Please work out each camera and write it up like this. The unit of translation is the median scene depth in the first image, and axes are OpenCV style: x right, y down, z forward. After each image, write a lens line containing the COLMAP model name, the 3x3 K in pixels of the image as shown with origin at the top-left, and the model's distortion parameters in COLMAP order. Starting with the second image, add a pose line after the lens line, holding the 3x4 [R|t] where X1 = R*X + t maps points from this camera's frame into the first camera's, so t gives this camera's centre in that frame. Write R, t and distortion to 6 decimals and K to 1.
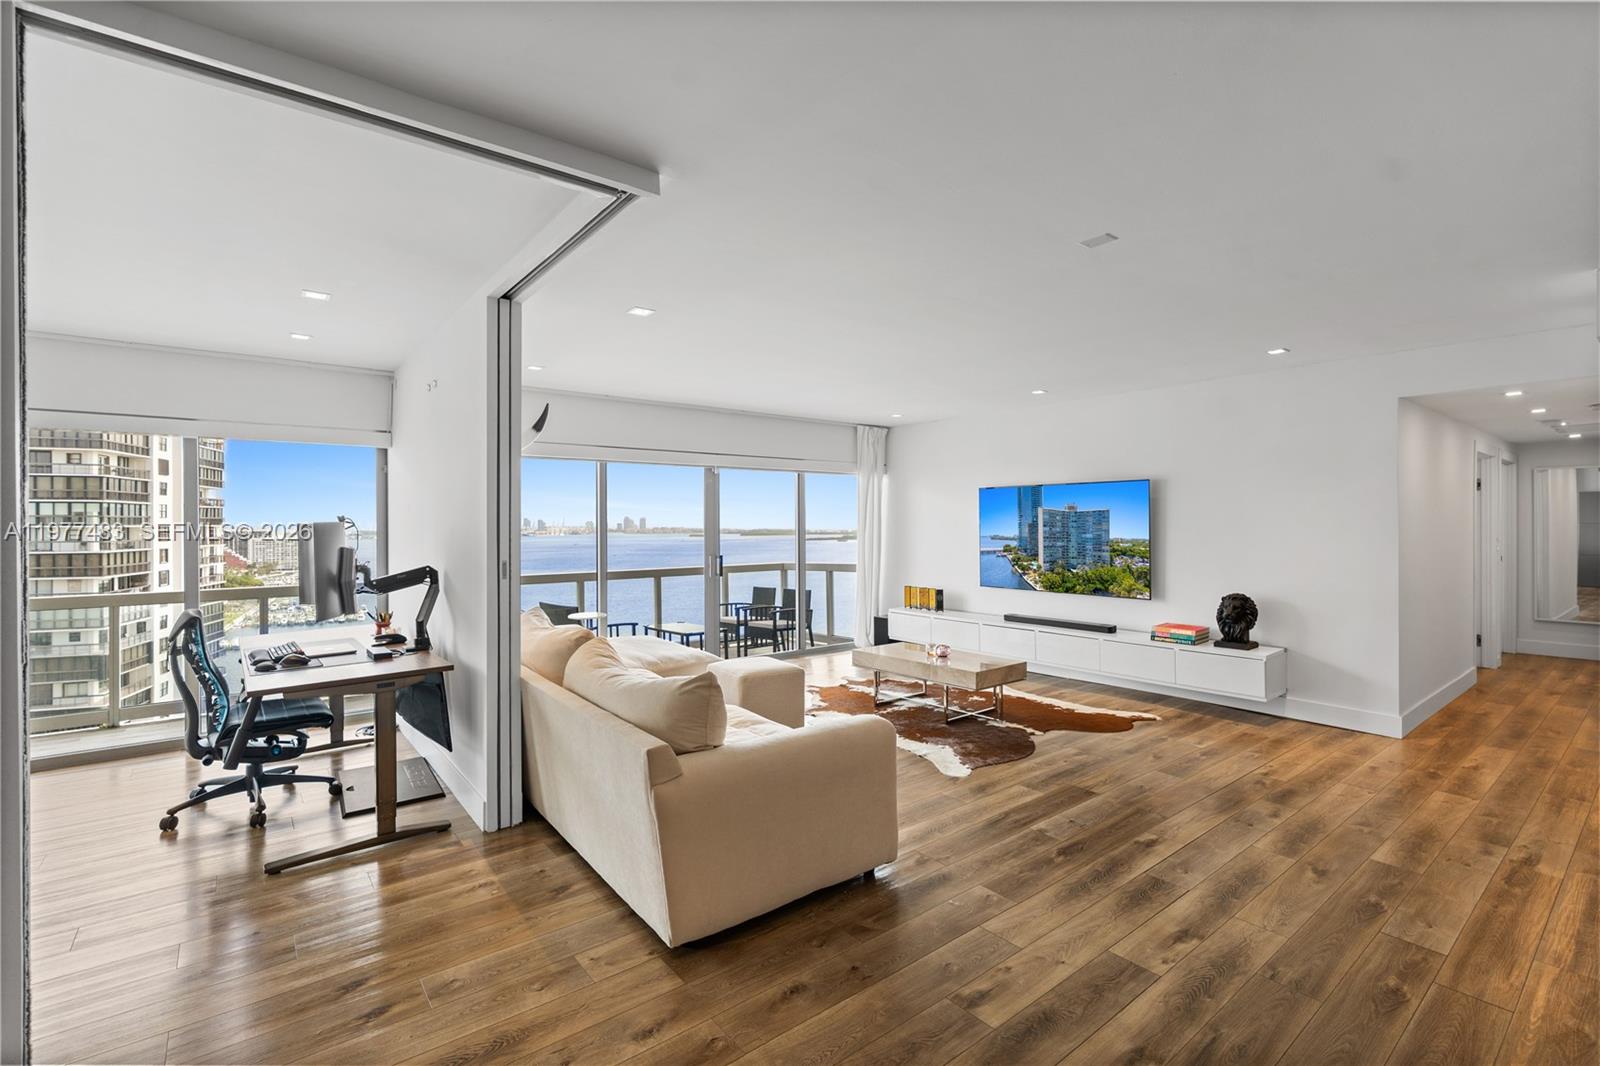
lens RADIAL K [[717.8, 0, 805.0], [0, 717.8, 521.4], [0, 0, 1]] dist [-0.006274, 0.000275]
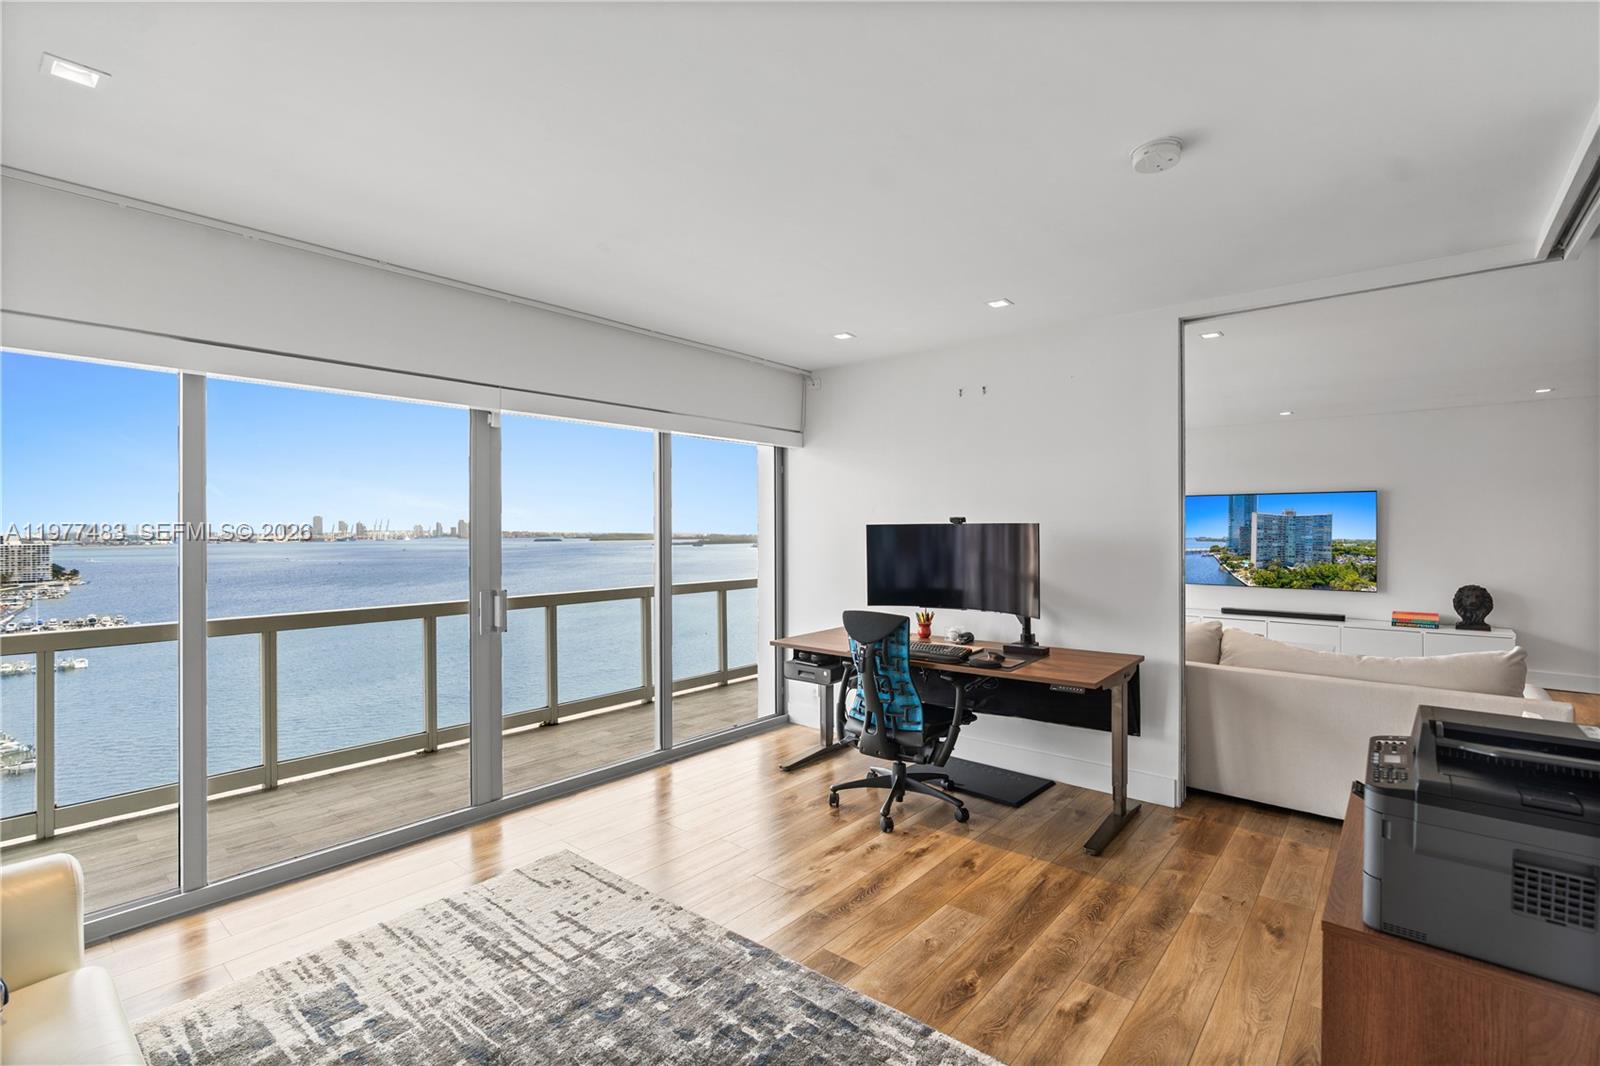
lens RADIAL K [[727.8, 0, 800.9], [0, 727.8, 525.1], [0, 0, 1]] dist [-0.004662, 0.000436]
pose [[0.980590, 0.003569, 0.196038, -0.624915], [-0.003321, 0.999993, -0.001594, 0.004218], [-0.196042, 0.000912, 0.980595, 0.014463]]
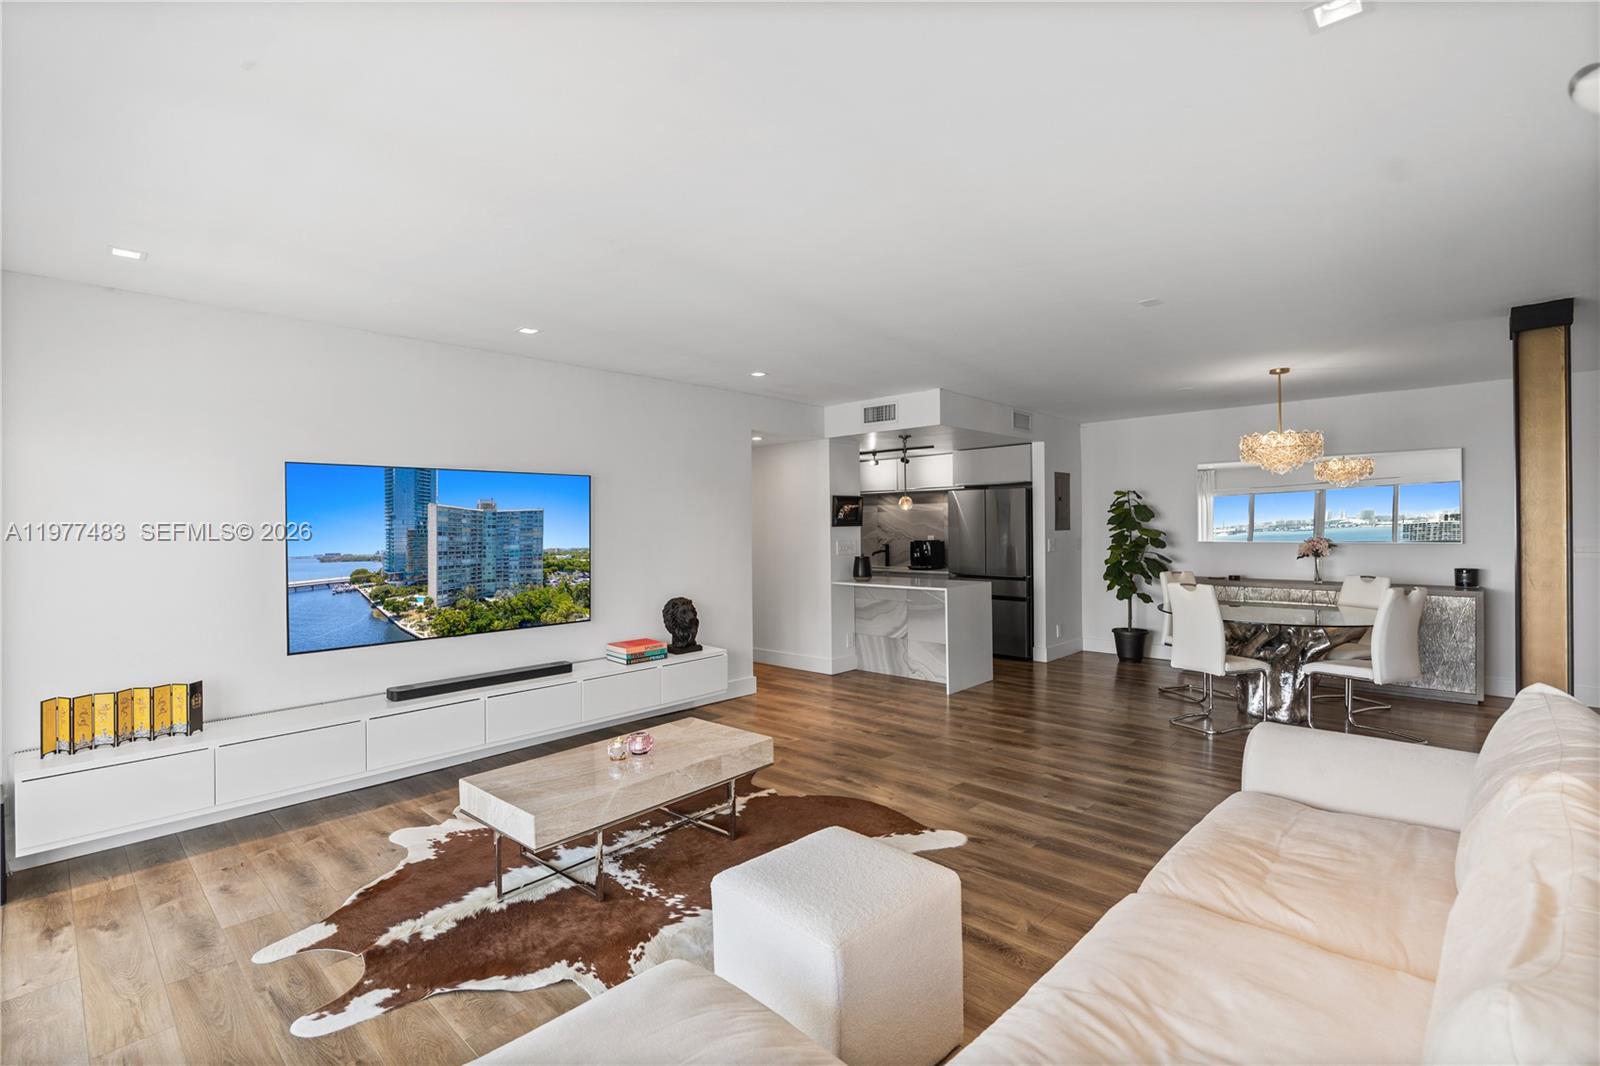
lens RADIAL K [[725.1, 0, 805.8], [0, 725.1, 535.5], [0, 0, 1]] dist [0.012743, -0.023900]
pose [[-0.147124, -0.004180, 0.989109, -0.350491], [0.009803, 0.999936, 0.005684, 0.006727], [-0.989070, 0.010533, -0.147073, 0.803171]]
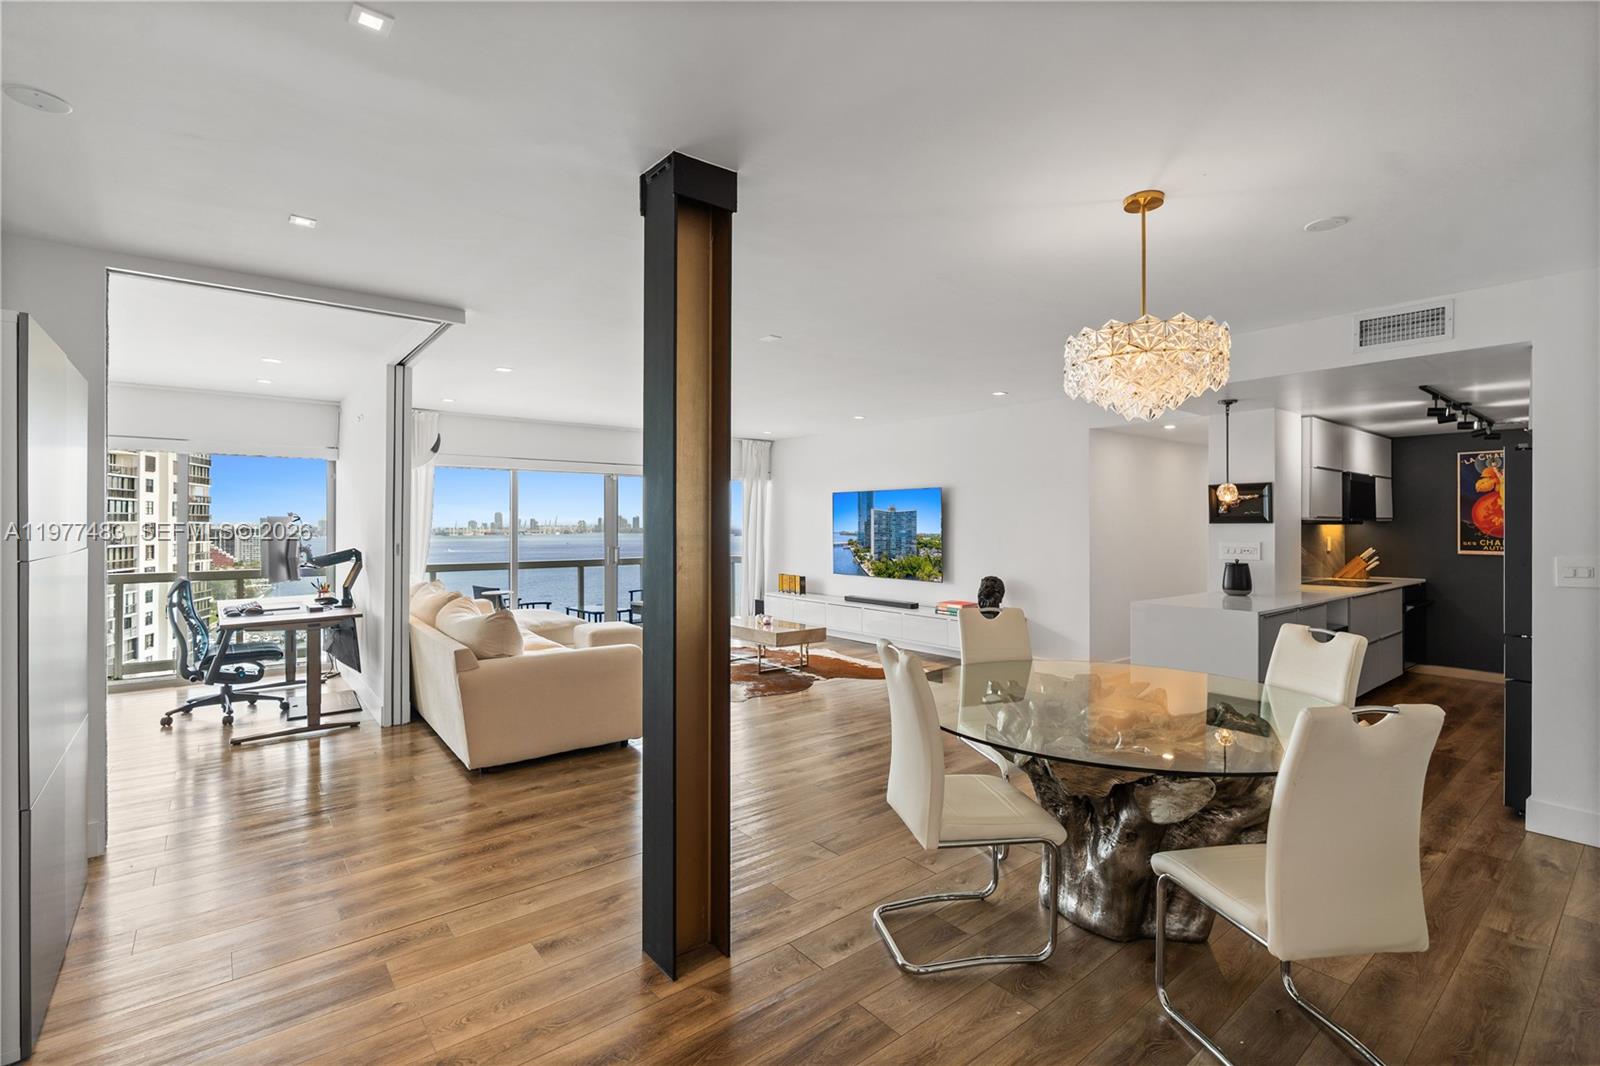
lens RADIAL K [[721.6, 0, 801.0], [0, 721.6, 518.7], [0, 0, 1]] dist [0.000086, -0.000290]
pose [[0.999980, 0.005514, 0.003025, 0.209108], [-0.005502, 0.999976, -0.004248, 0.003303], [-0.003049, 0.004232, 0.999986, -0.251518]]
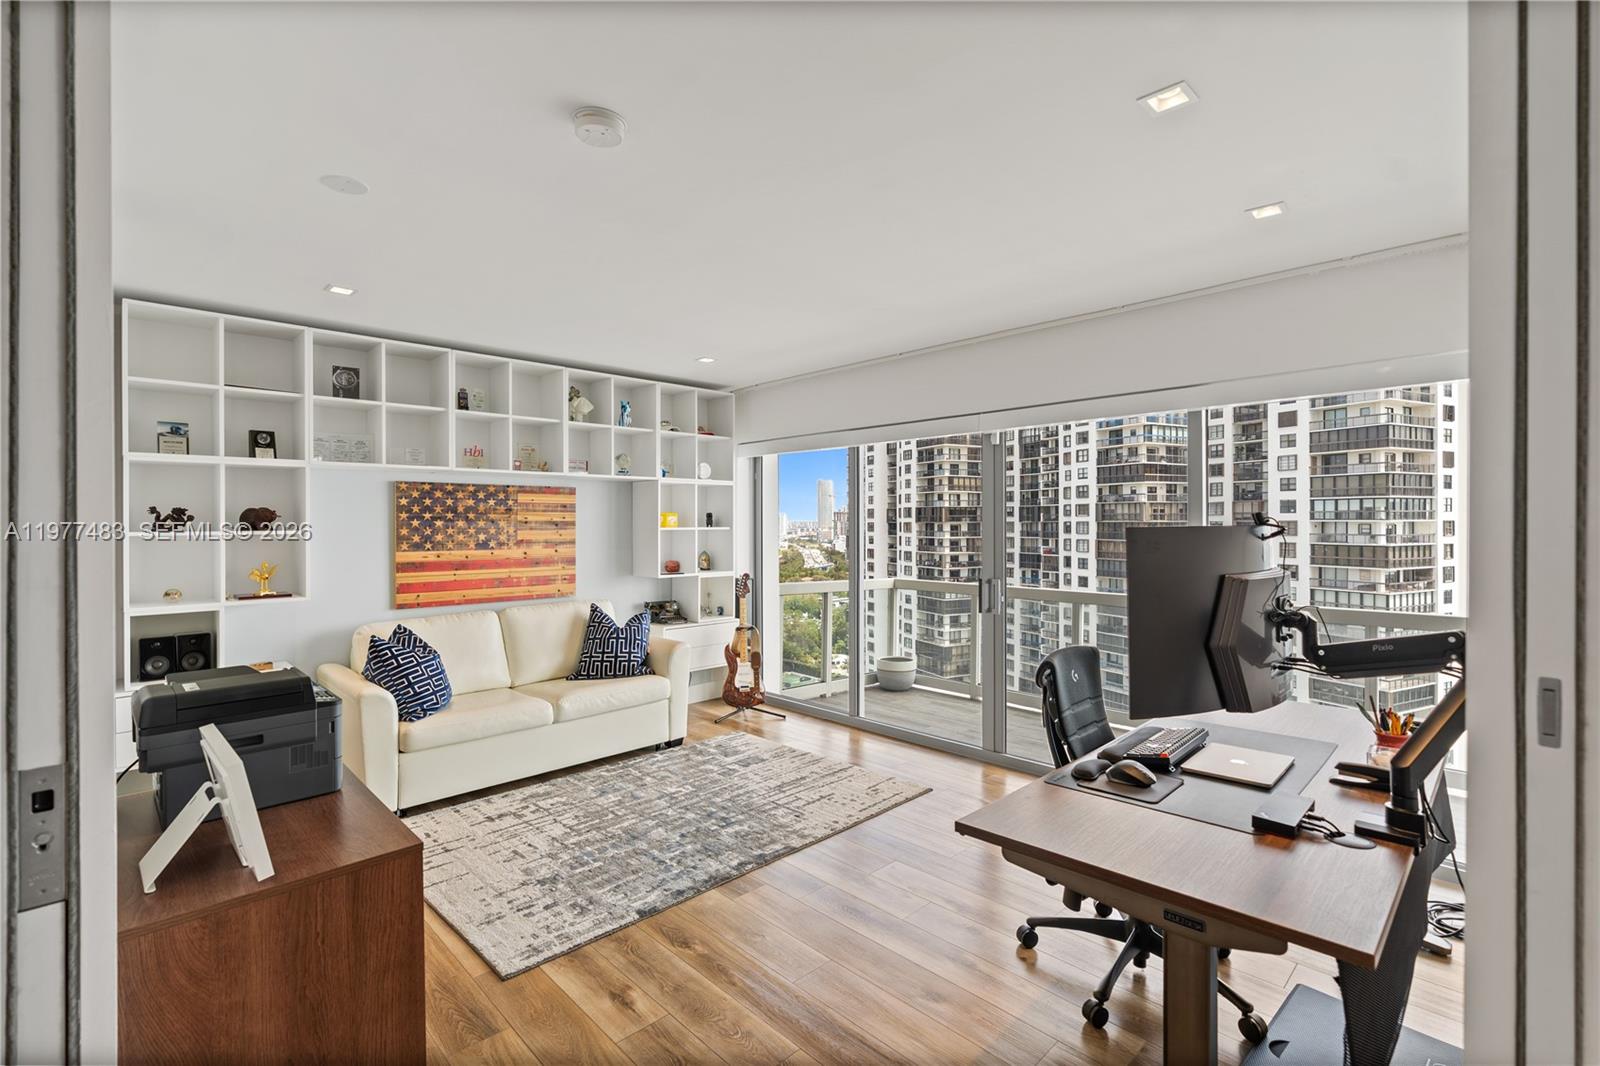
lens RADIAL K [[723.8, 0, 800.4], [0, 723.8, 525.4], [0, 0, 1]] dist [-0.001980, 0.000233]
pose [[0.097293, 0.007407, -0.995228, -0.093181], [0.006417, 0.999947, 0.008070, -0.002589], [0.995235, -0.007172, 0.097241, 0.361717]]
